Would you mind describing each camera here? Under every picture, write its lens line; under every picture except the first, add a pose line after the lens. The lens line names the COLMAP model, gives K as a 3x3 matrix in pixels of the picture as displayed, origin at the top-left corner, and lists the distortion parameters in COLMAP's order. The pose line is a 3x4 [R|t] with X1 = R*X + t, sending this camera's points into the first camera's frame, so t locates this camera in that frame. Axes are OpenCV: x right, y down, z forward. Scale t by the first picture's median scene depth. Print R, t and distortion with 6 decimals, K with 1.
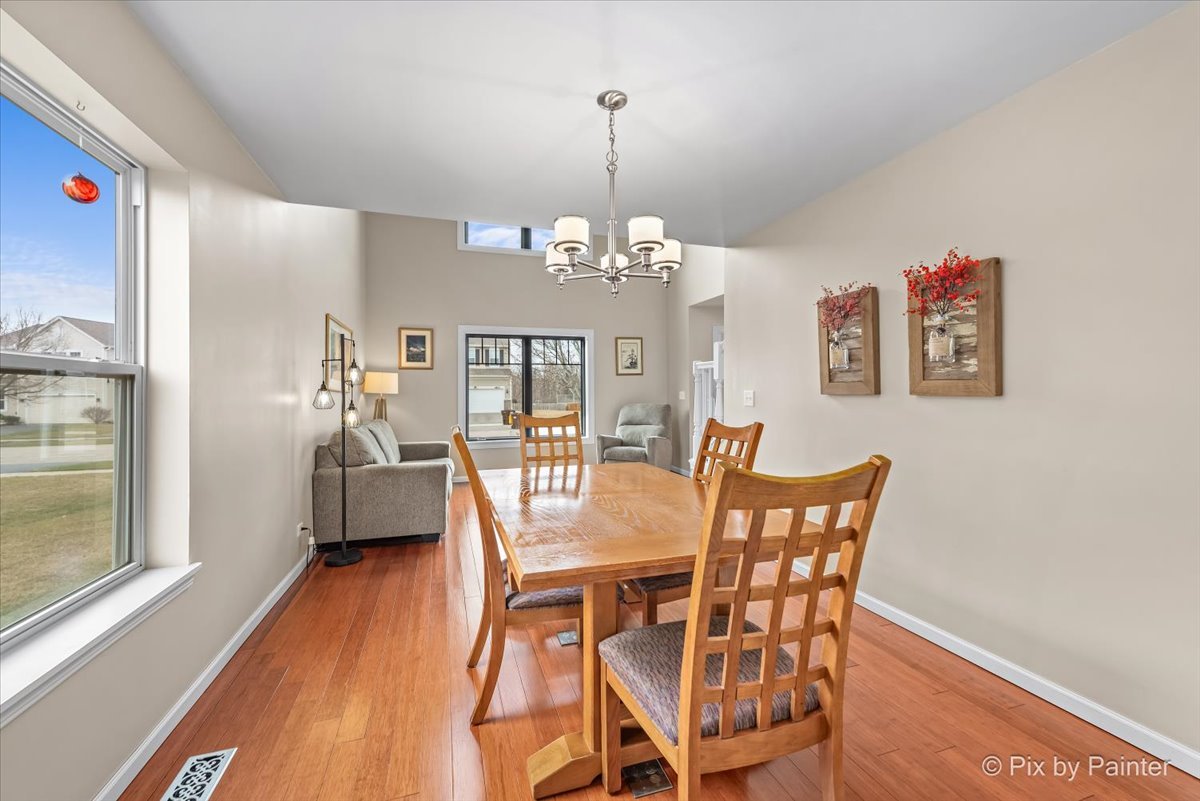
lens RADIAL K [[482.9, 0, 601.5], [0, 482.9, 391.1], [0, 0, 1]] dist [0.002259, 0.000500]
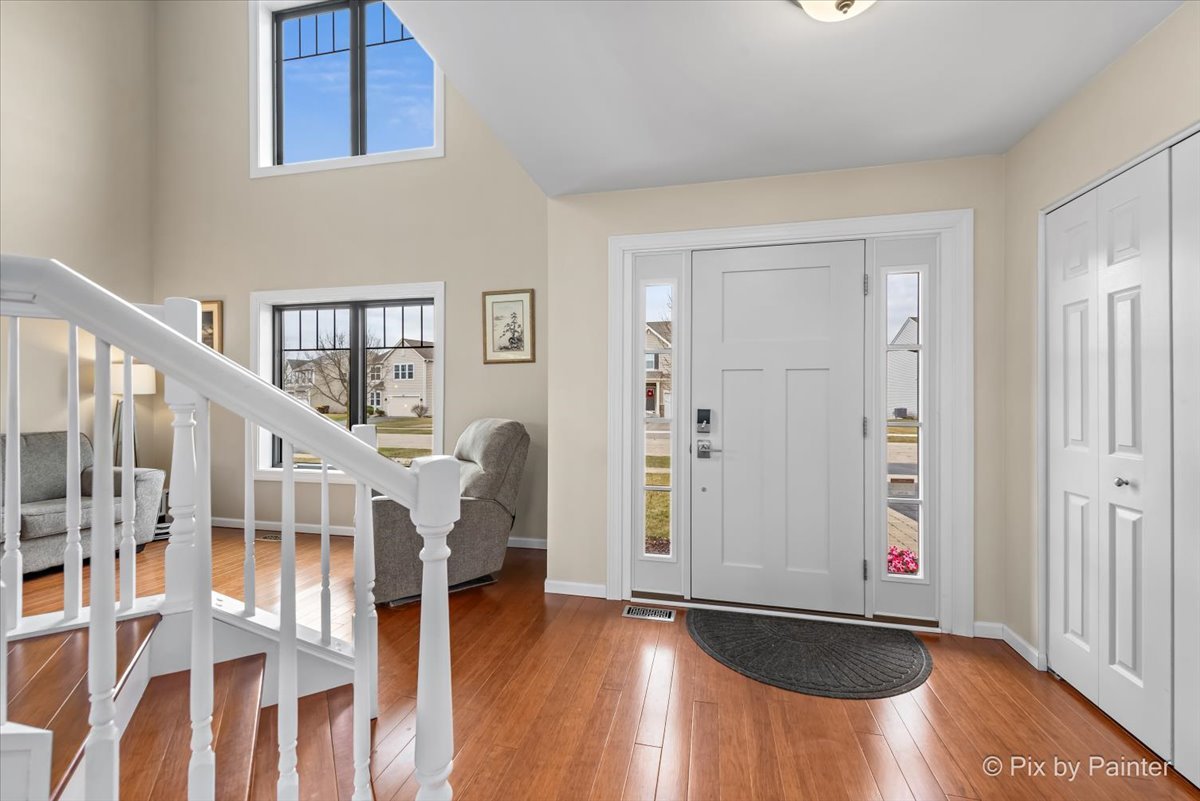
lens RADIAL K [[482.9, 0, 598.9], [0, 482.9, 398.2], [0, 0, 1]] dist [0.002259, 0.000500]
pose [[0.862352, 0.011446, -0.506179, 0.448339], [-0.009119, 0.999933, 0.007077, 0.000299], [0.506227, -0.001487, 0.862399, 0.662666]]
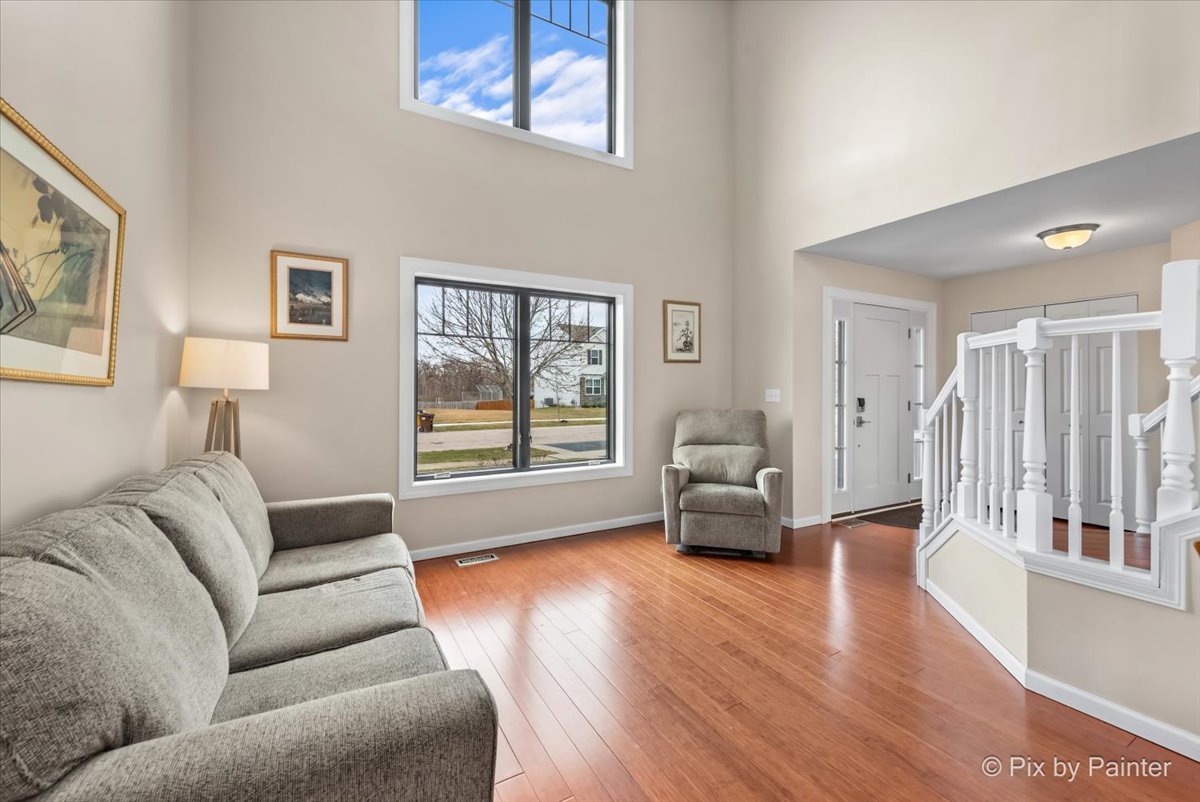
lens RADIAL K [[482.9, 0, 591.5], [0, 482.9, 392.8], [0, 0, 1]] dist [0.002259, 0.000500]
pose [[0.981951, 0.006171, 0.189036, -0.192322], [-0.007602, 0.999948, 0.006847, 0.002704], [-0.188984, -0.008160, 0.981946, 0.455301]]
